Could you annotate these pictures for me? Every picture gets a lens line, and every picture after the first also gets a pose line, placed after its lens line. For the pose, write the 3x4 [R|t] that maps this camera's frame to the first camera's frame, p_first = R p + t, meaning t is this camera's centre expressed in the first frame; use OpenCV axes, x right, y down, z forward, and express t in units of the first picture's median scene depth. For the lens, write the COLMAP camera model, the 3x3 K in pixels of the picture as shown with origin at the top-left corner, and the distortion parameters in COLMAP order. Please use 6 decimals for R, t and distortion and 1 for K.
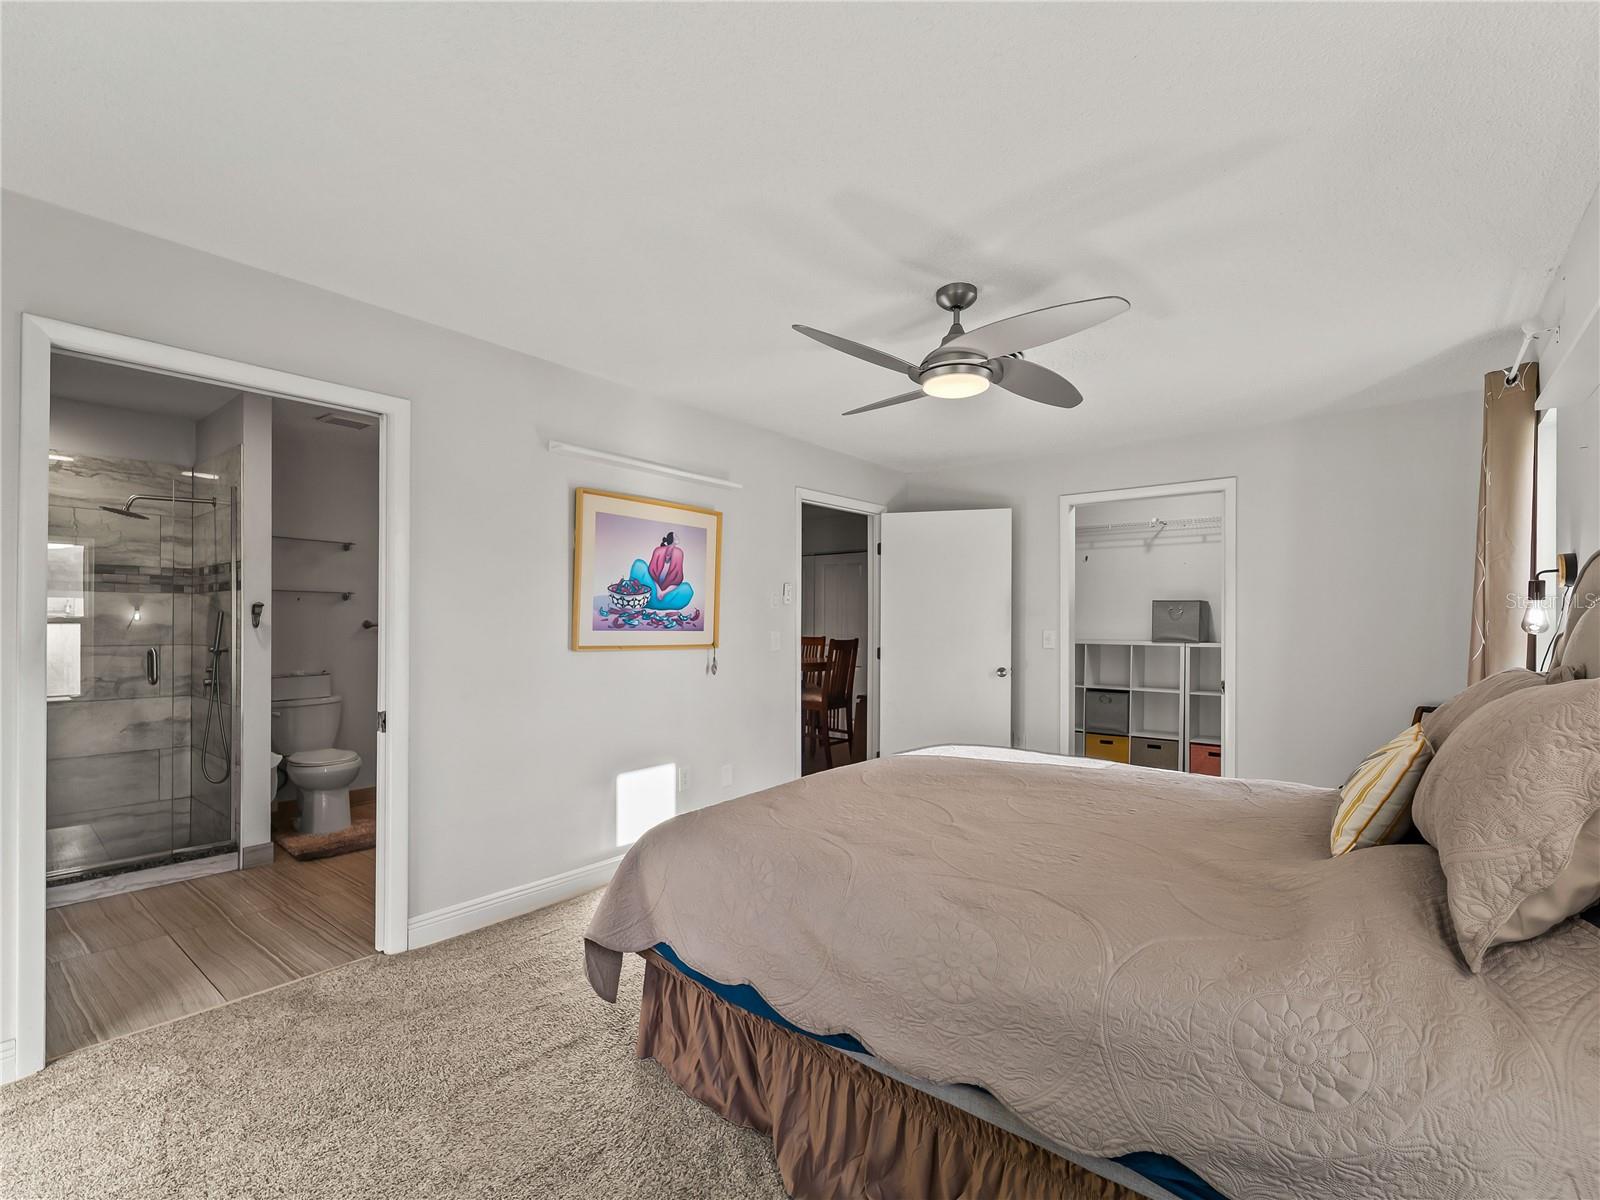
lens RADIAL K [[734.7, 0, 796.8], [0, 734.7, 623.8], [0, 0, 1]] dist [0.002933, -0.002422]
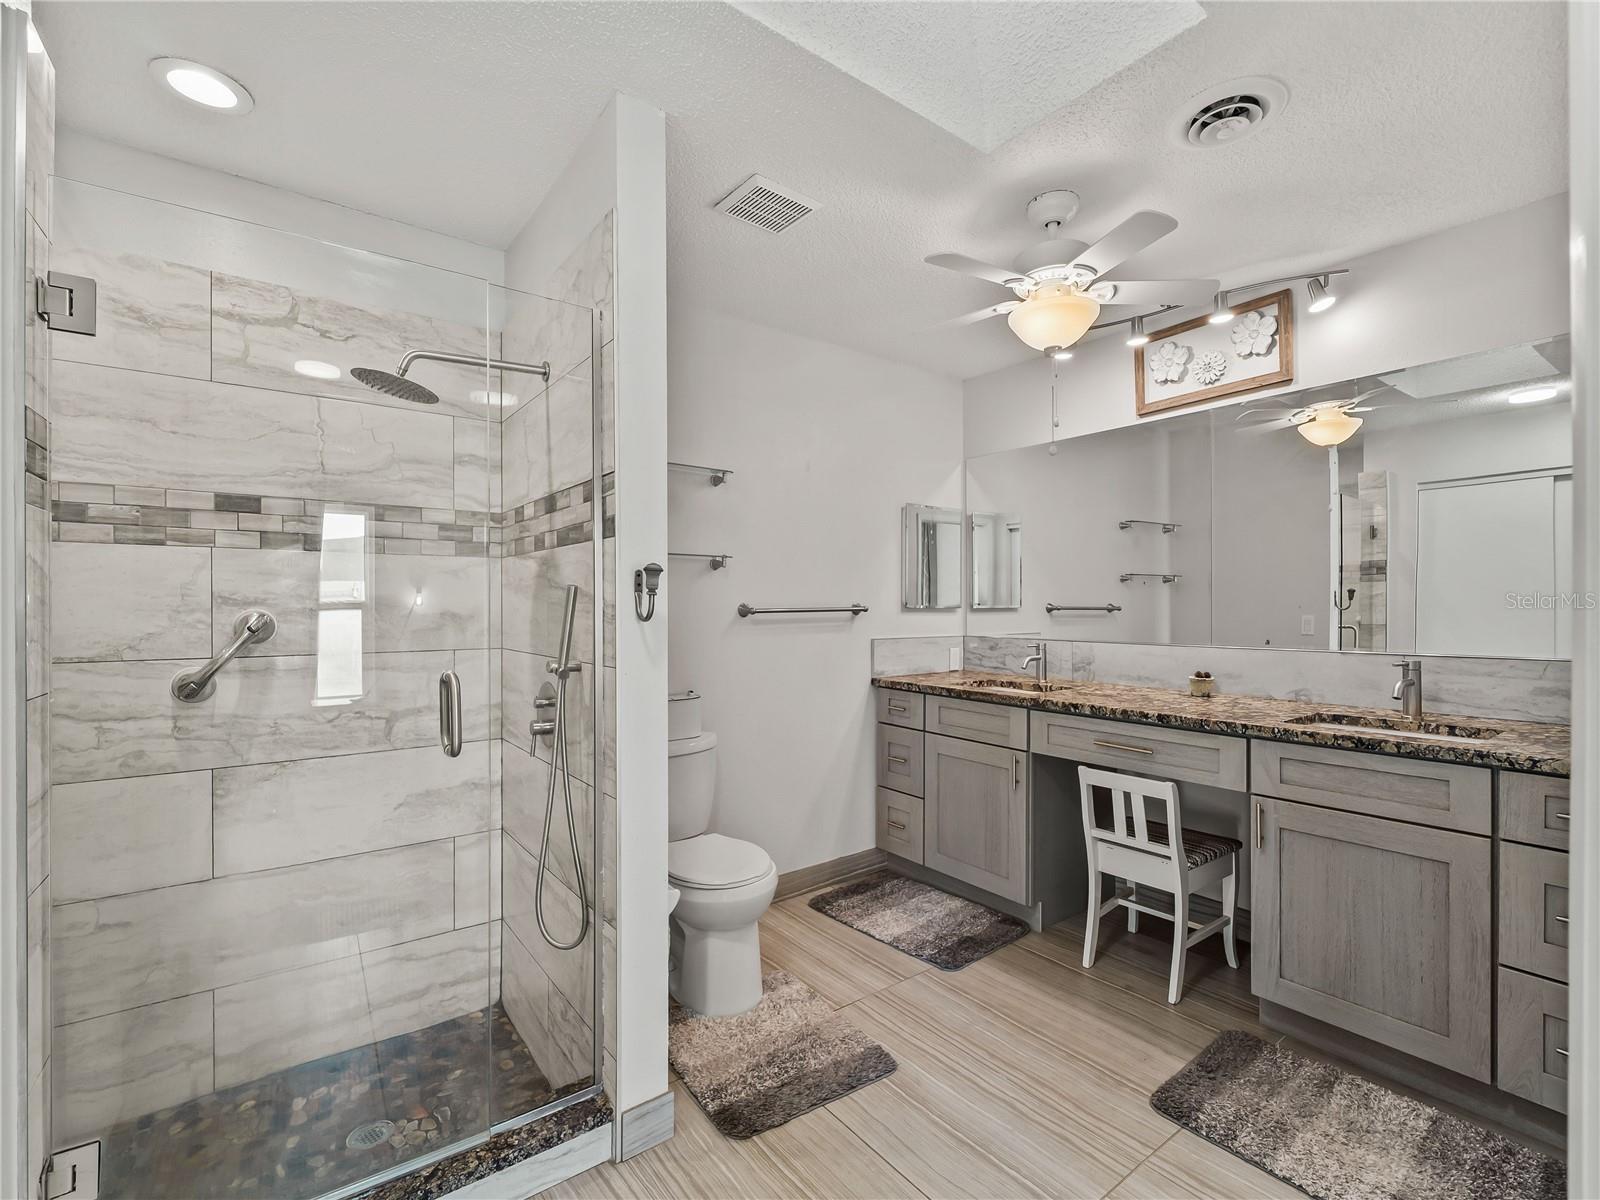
lens RADIAL K [[734.7, 0, 800.9], [0, 734.7, 605.1], [0, 0, 1]] dist [0.002933, -0.002422]
pose [[0.968435, -0.007585, -0.249153, -0.487892], [0.007865, 0.999969, 0.000131, -0.003706], [0.249144, -0.002087, 0.968464, 0.543176]]
